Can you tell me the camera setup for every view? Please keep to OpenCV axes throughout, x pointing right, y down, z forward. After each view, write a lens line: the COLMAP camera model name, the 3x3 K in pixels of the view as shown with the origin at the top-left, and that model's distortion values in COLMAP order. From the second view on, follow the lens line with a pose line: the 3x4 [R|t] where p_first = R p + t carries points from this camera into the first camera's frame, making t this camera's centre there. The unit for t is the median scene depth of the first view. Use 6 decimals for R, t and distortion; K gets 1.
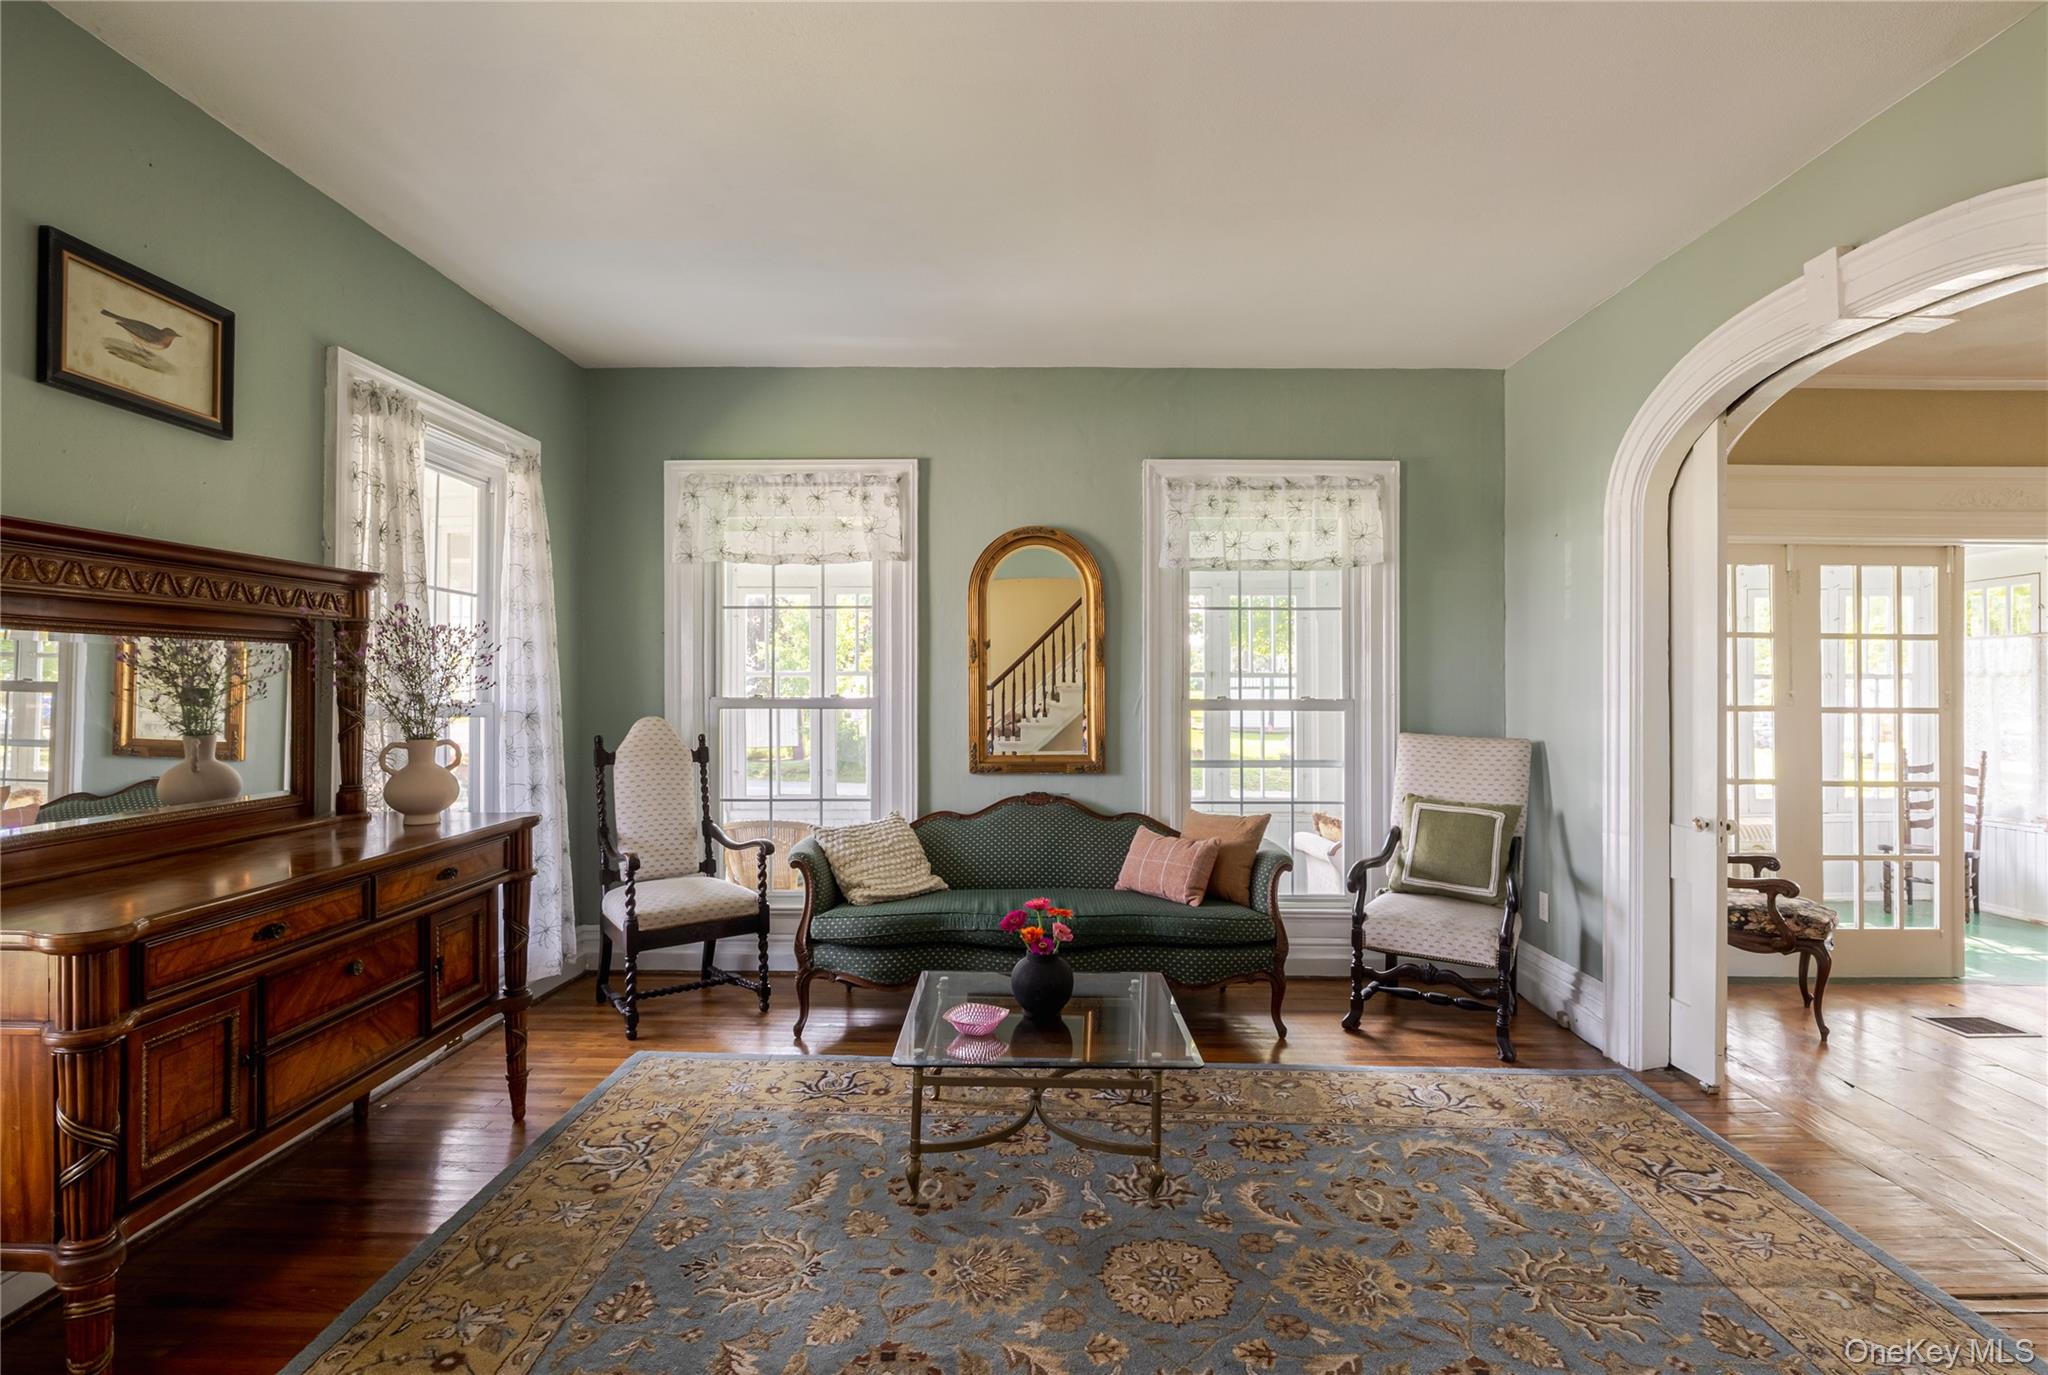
lens RADIAL K [[976.1, 0, 1026.9], [0, 976.1, 690.3], [0, 0, 1]] dist [0.001043, -0.000675]
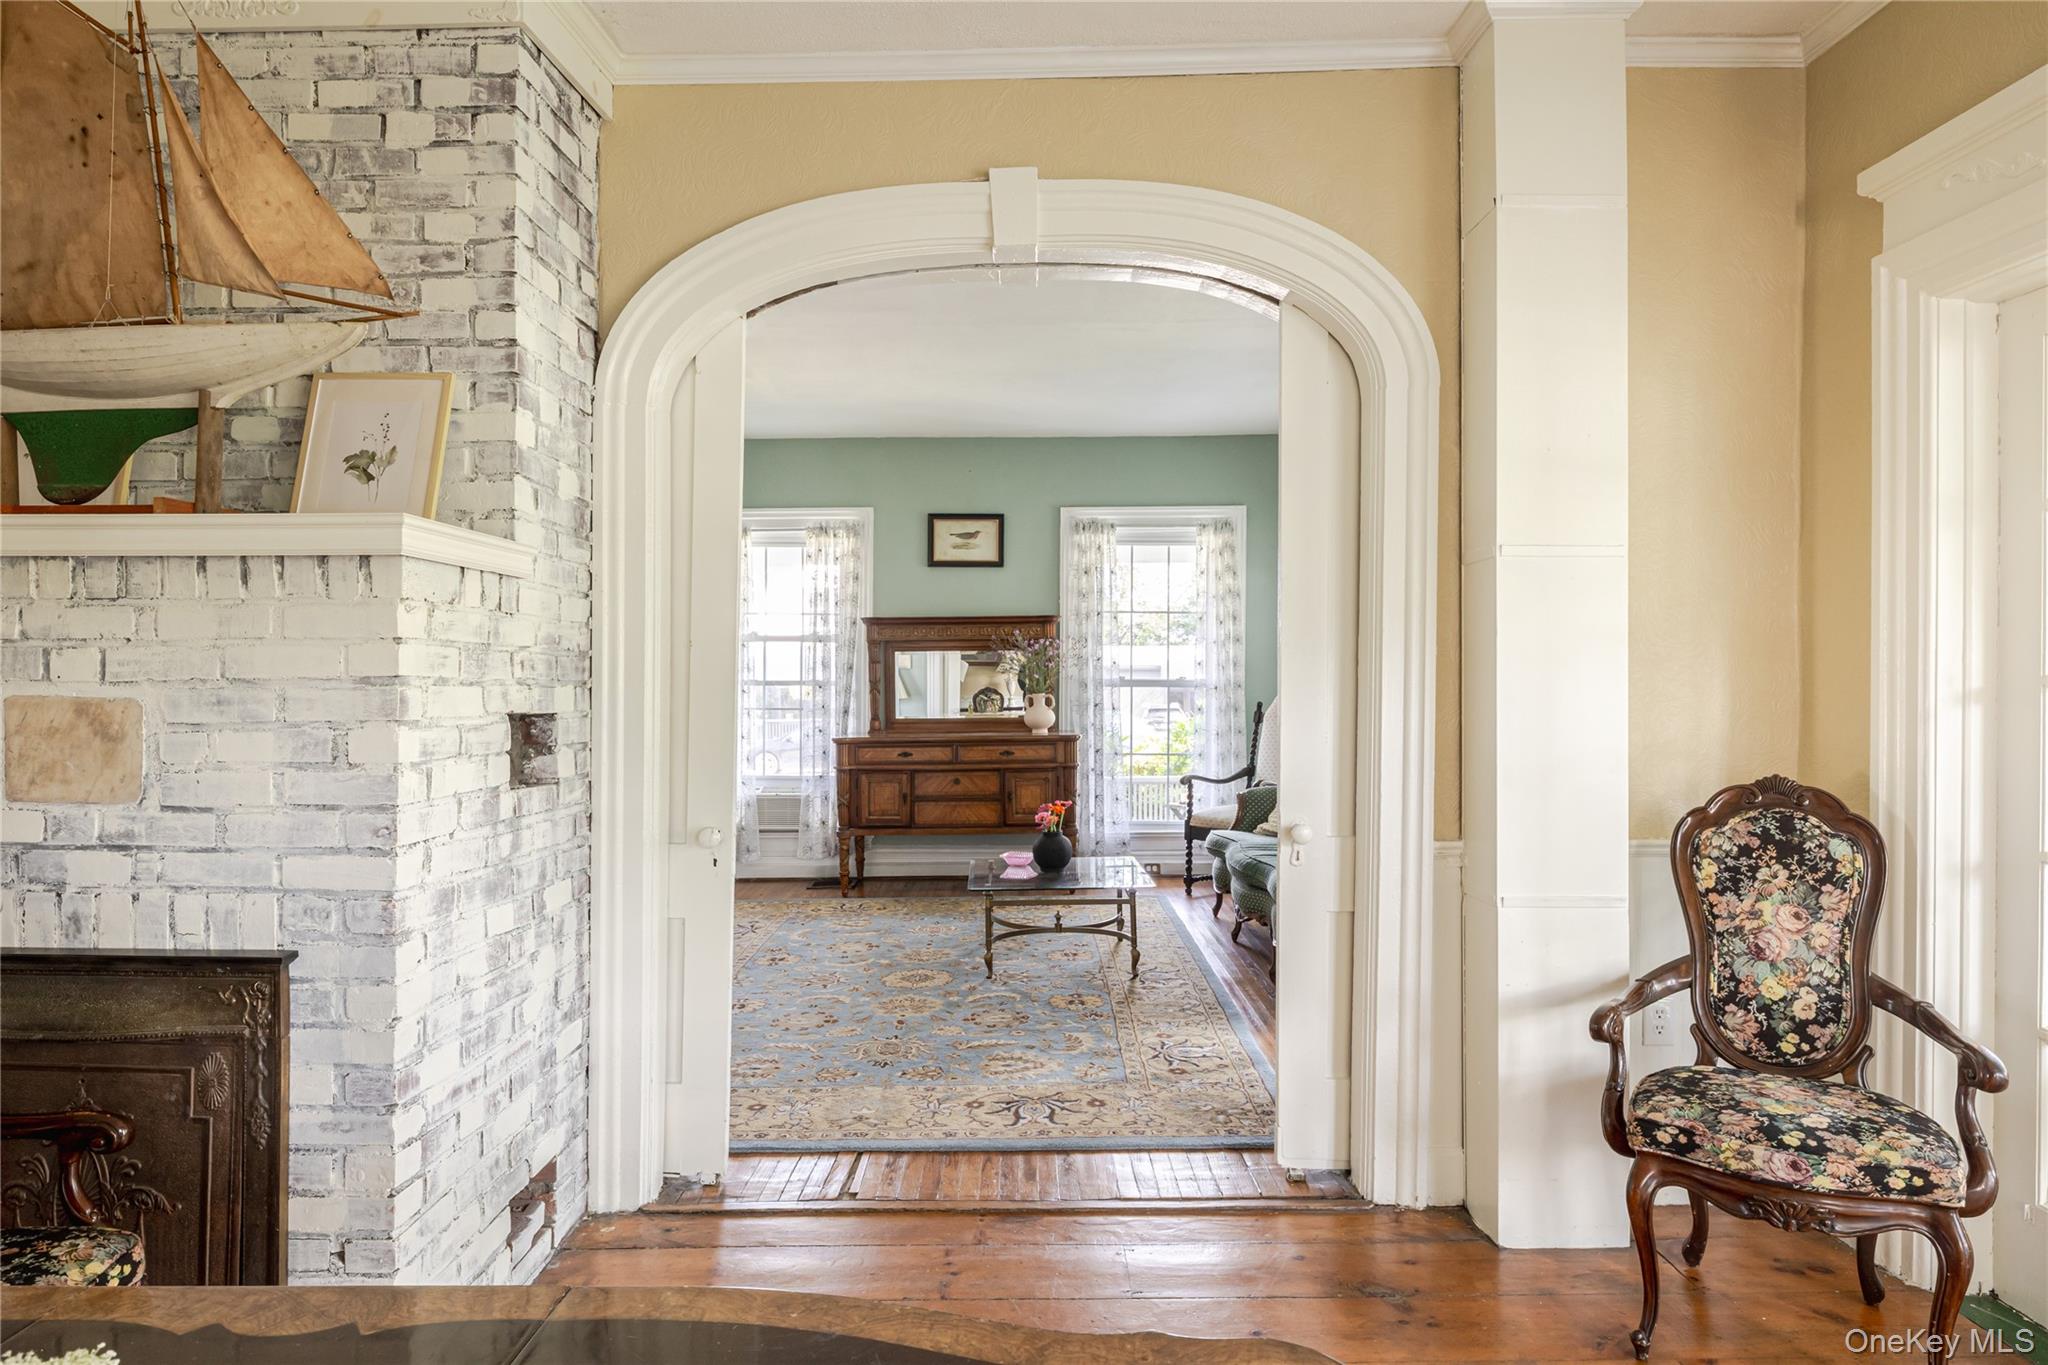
lens RADIAL K [[1135.4, 0, 1034.4], [0, 1135.4, 683.6], [0, 0, 1]] dist [-0.002525, -0.001033]
pose [[0.036069, 0.002594, -0.999346, 1.363511], [0.001983, 0.999994, 0.002667, 0.016236], [0.999347, -0.002078, 0.036064, 0.669803]]
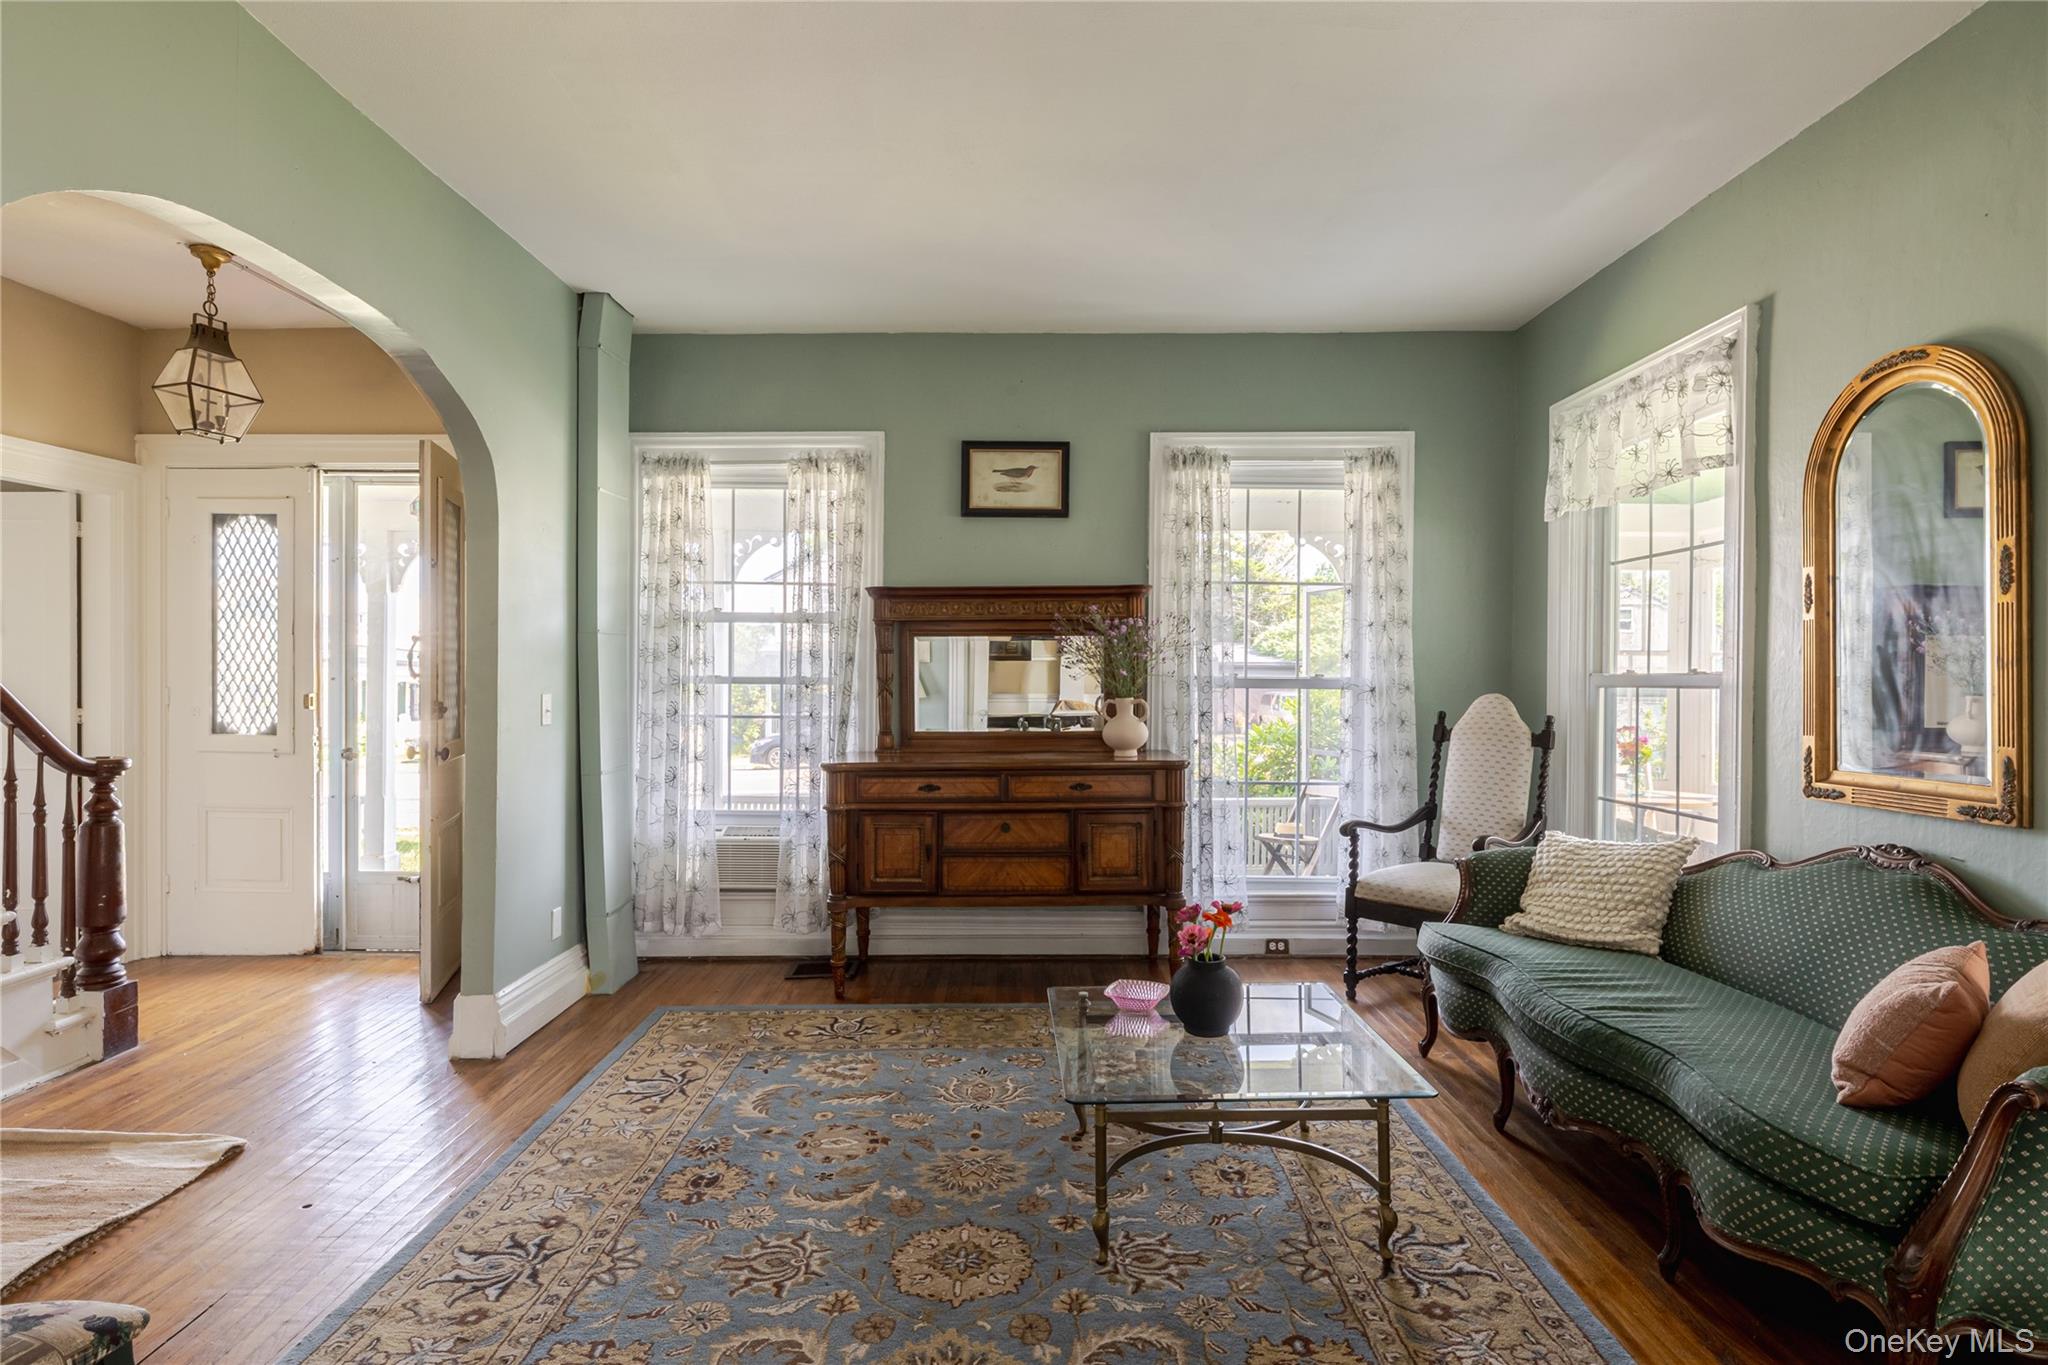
lens RADIAL K [[1052.0, 0, 1026.5], [0, 1052.0, 679.0], [0, 0, 1]] dist [0.020359, 0.000812]
pose [[0.030364, 0.001968, -0.999537, 0.693864], [-0.002903, 0.999994, 0.001880, 0.014369], [0.999535, 0.002845, 0.030369, 0.599773]]
